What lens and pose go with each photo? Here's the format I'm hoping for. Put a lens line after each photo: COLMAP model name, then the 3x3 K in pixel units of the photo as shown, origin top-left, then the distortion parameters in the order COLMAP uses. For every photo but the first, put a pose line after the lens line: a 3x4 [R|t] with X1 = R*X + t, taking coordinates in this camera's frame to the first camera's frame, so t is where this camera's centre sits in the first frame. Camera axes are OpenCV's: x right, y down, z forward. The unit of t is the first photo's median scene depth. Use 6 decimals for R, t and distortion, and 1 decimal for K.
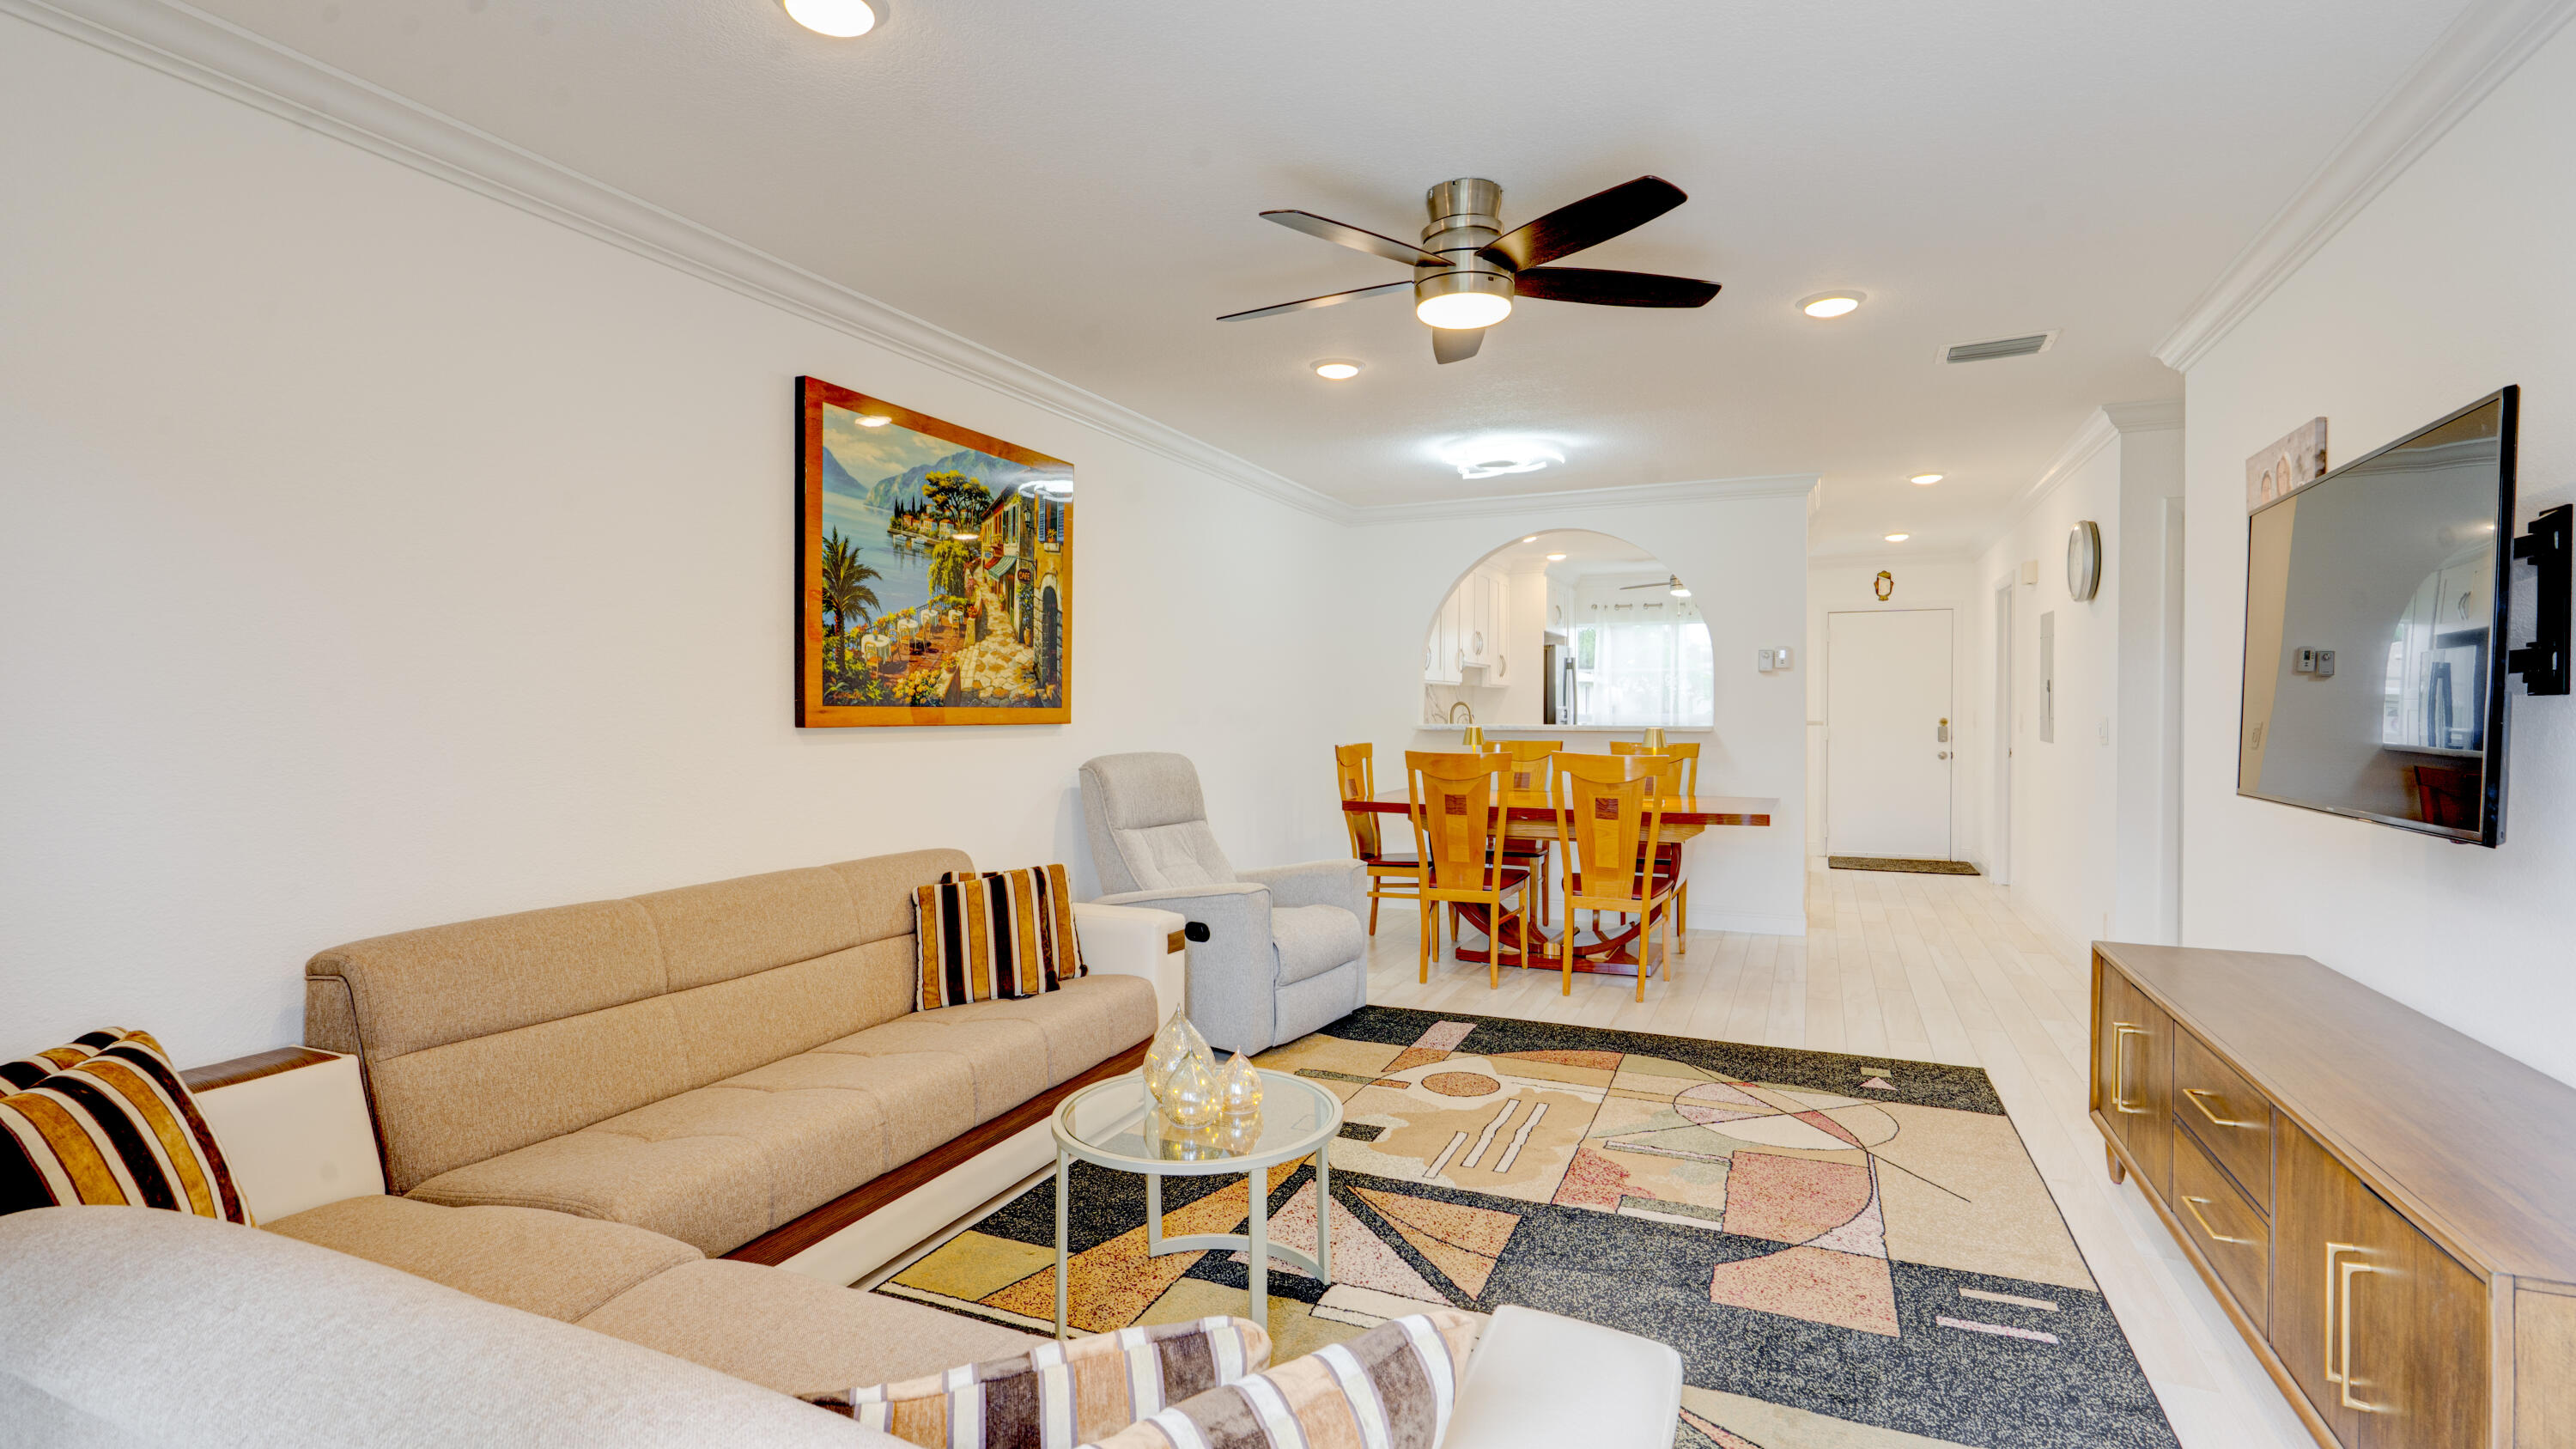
lens RADIAL K [[1178.7, 0, 1289.3], [0, 1178.7, 713.5], [0, 0, 1]] dist [-0.011253, 0.005304]
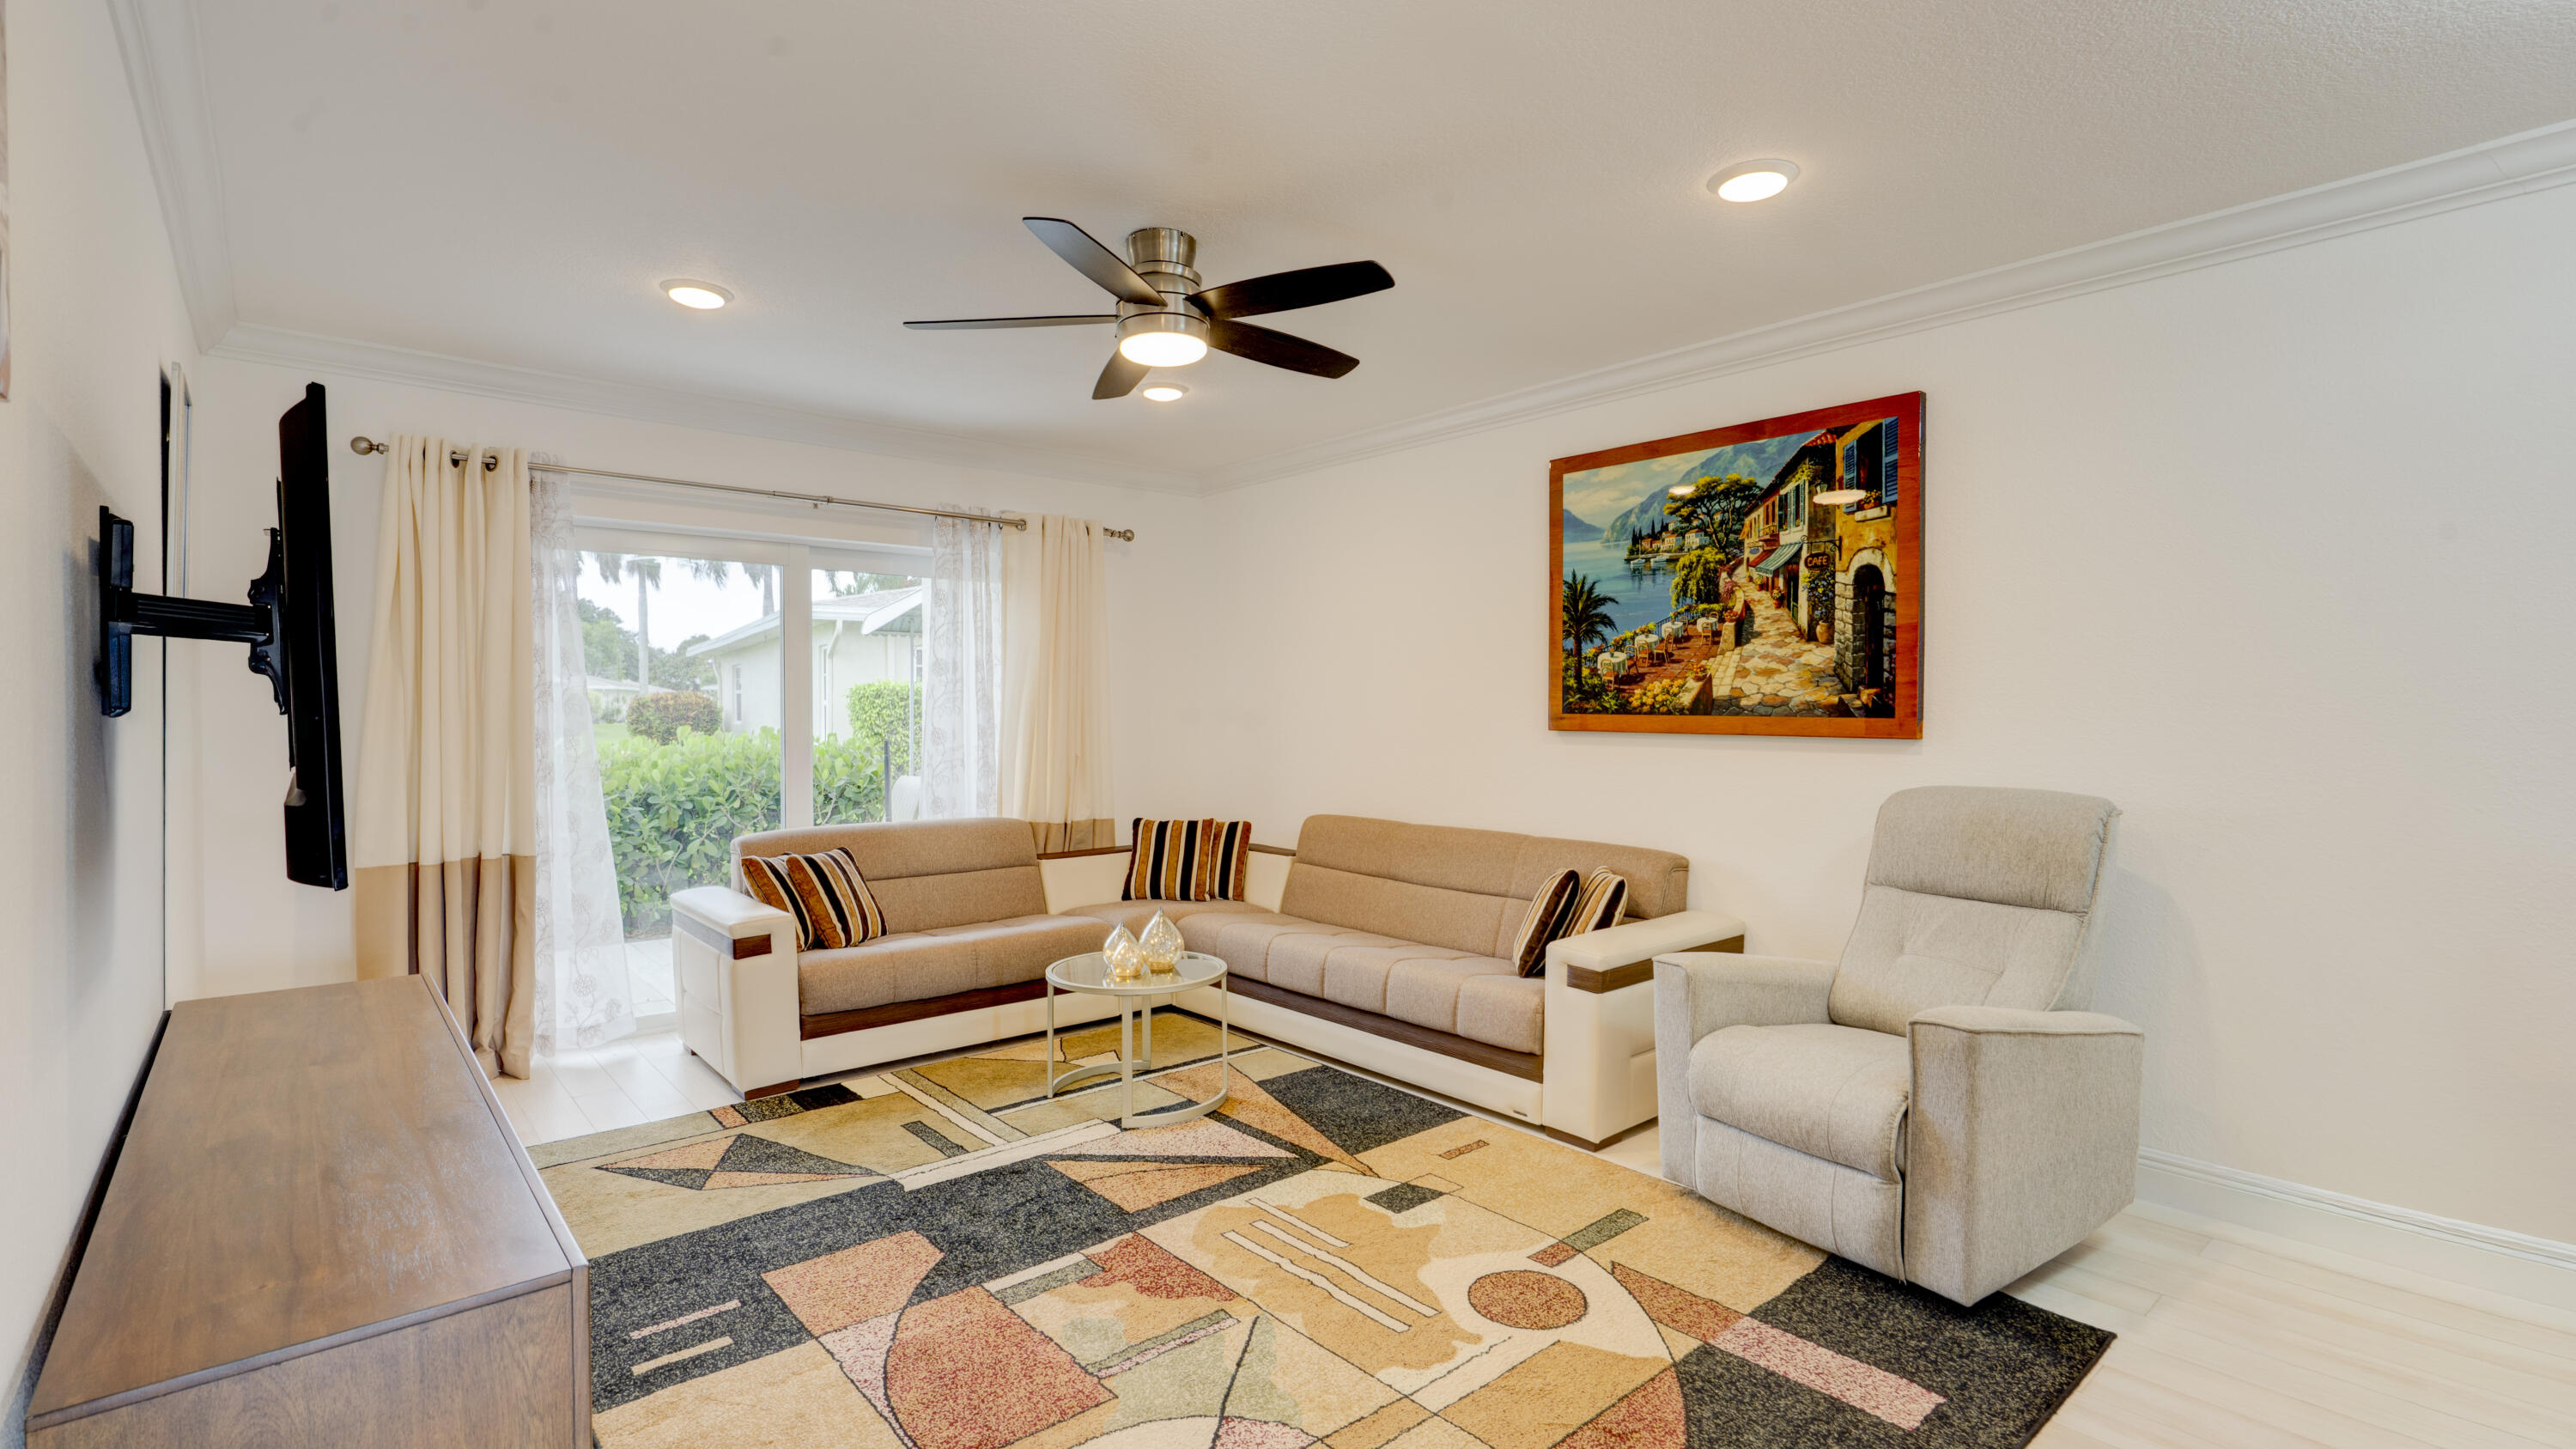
lens RADIAL K [[1178.7, 0, 1312.3], [0, 1178.7, 715.8], [0, 0, 1]] dist [-0.011253, 0.005304]
pose [[-0.421089, 0.009604, -0.906968, 0.787390], [-0.002852, 0.999925, 0.011913, -0.016835], [0.907015, 0.007603, -0.421030, 1.166314]]
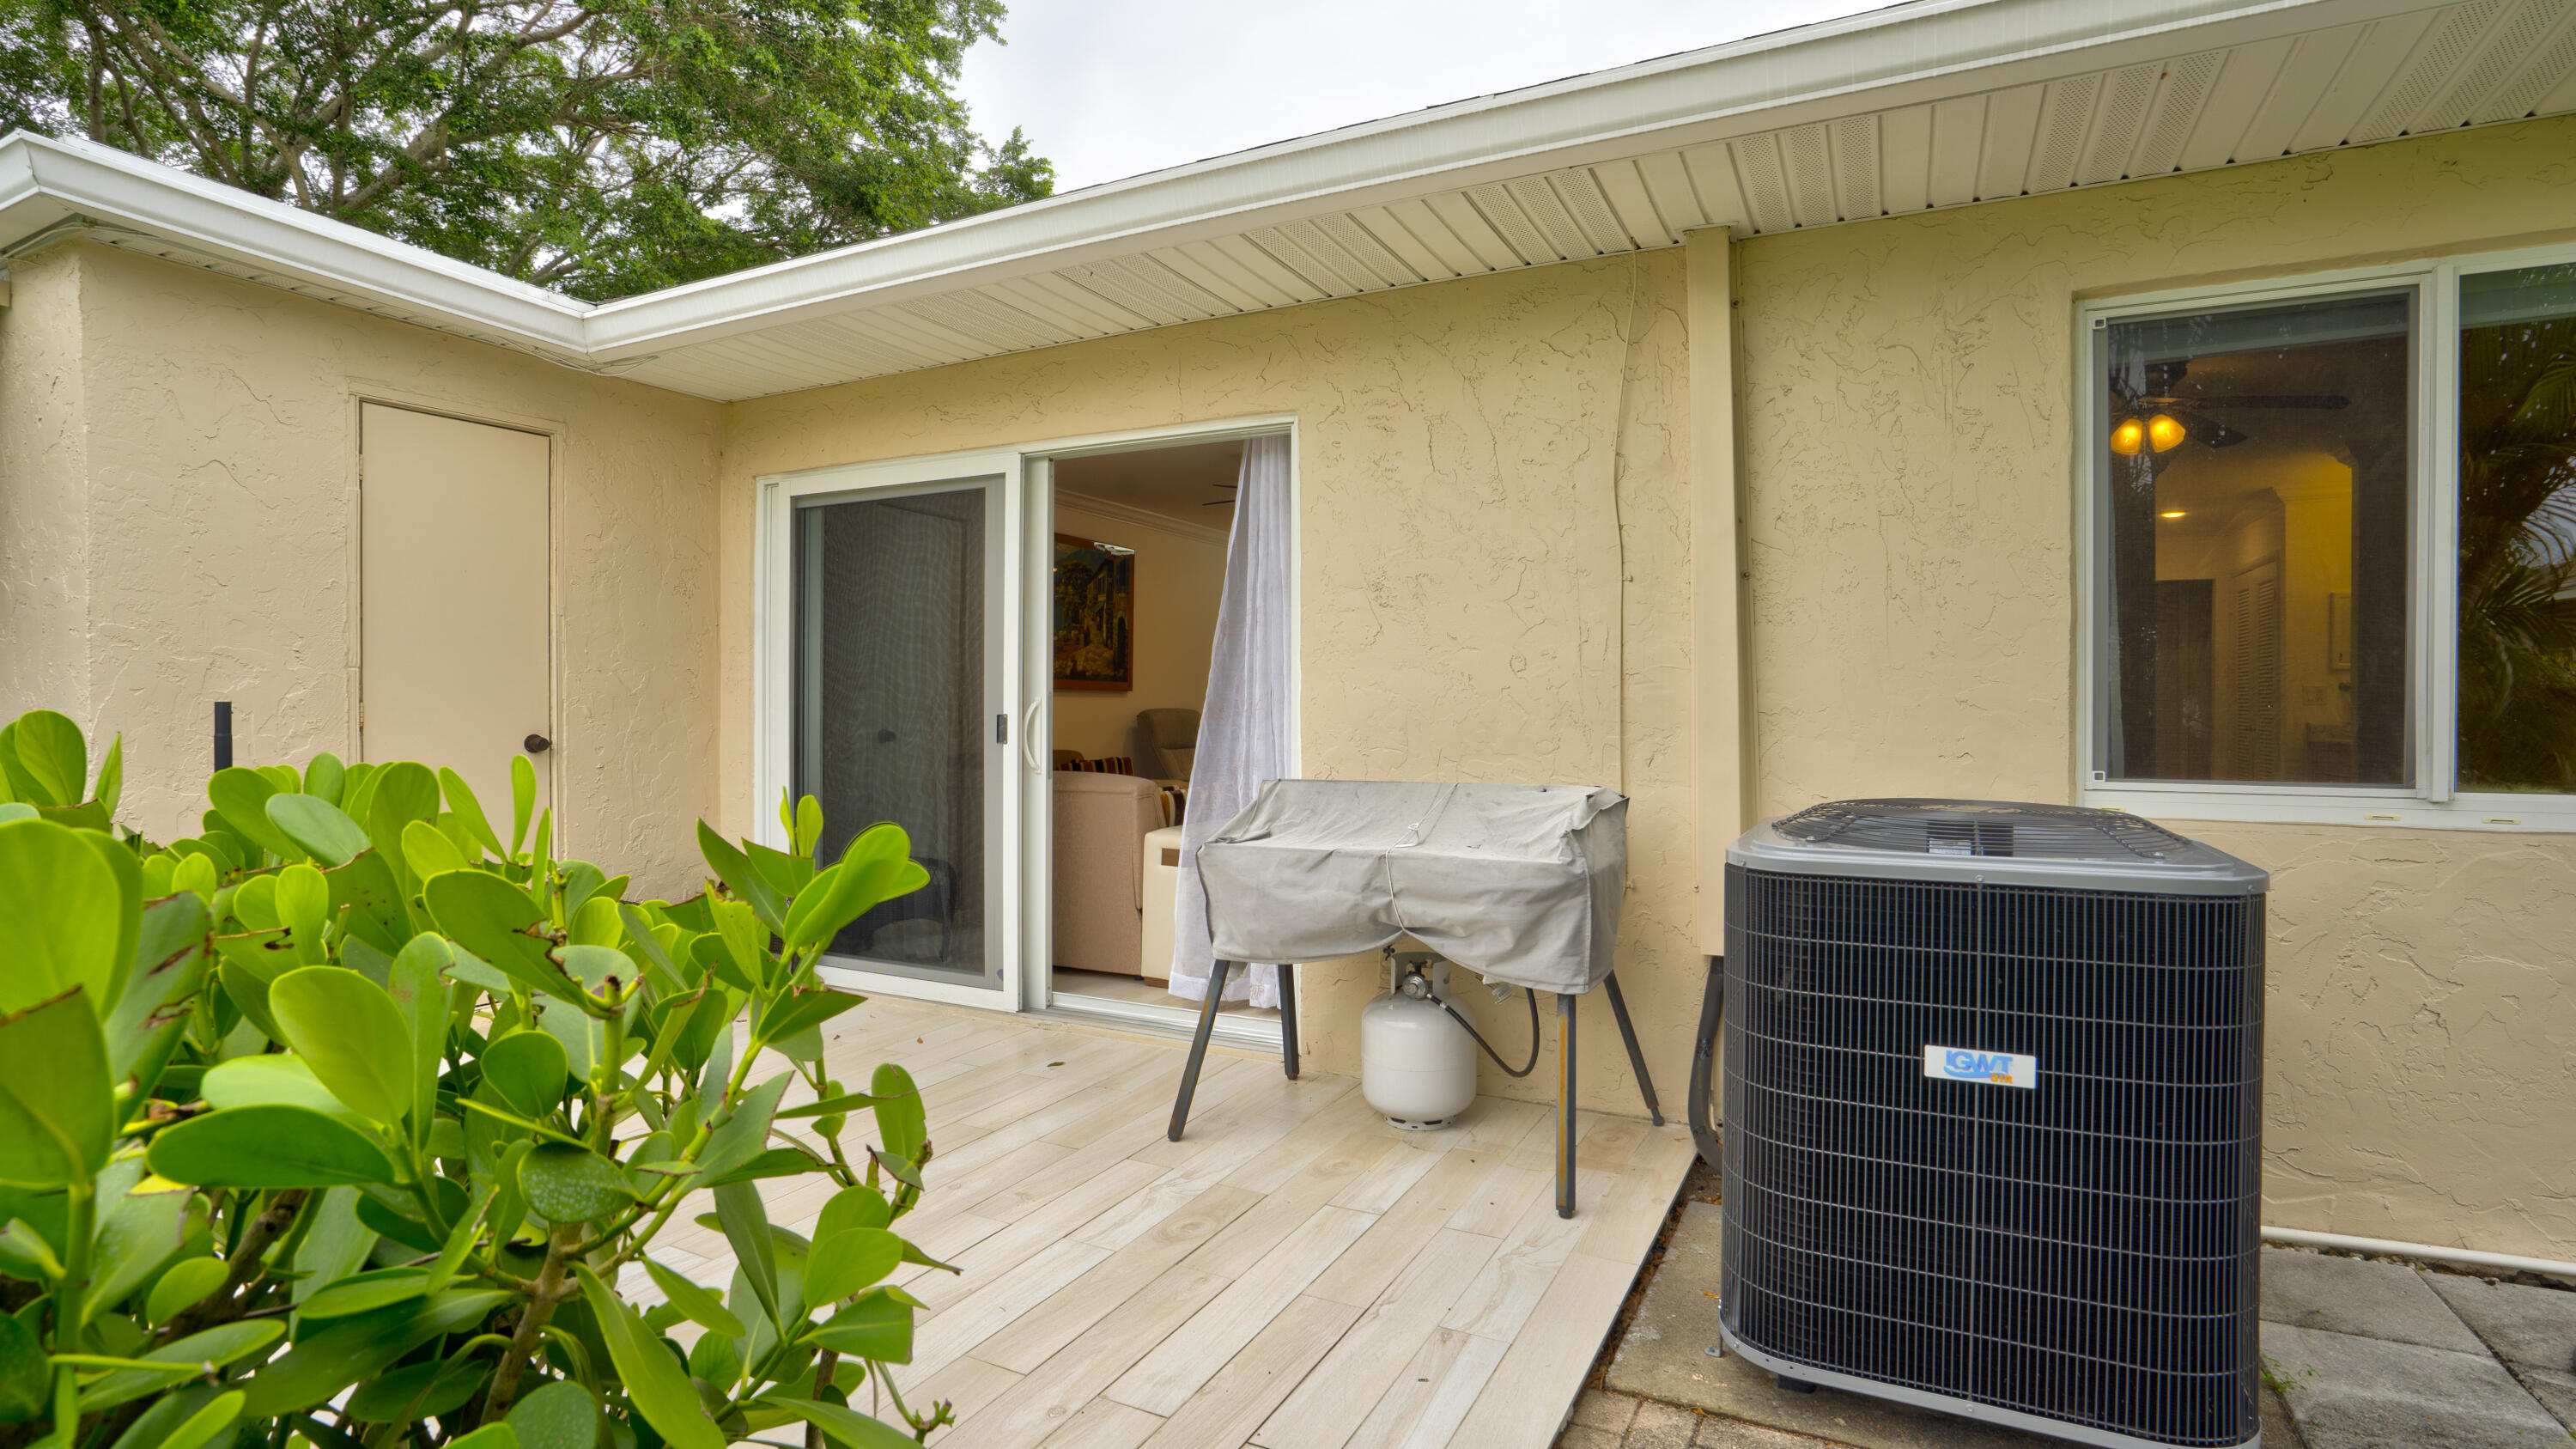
lens RADIAL K [[1178.7, 0, 1290.2], [0, 1178.7, 711.1], [0, 0, 1]] dist [-0.011253, 0.005304]
pose [[0.998962, 0.001376, -0.045521, 0.173160], [-0.001098, 0.999981, 0.006129, 0.035805], [0.045529, -0.006073, 0.998945, -0.993782]]
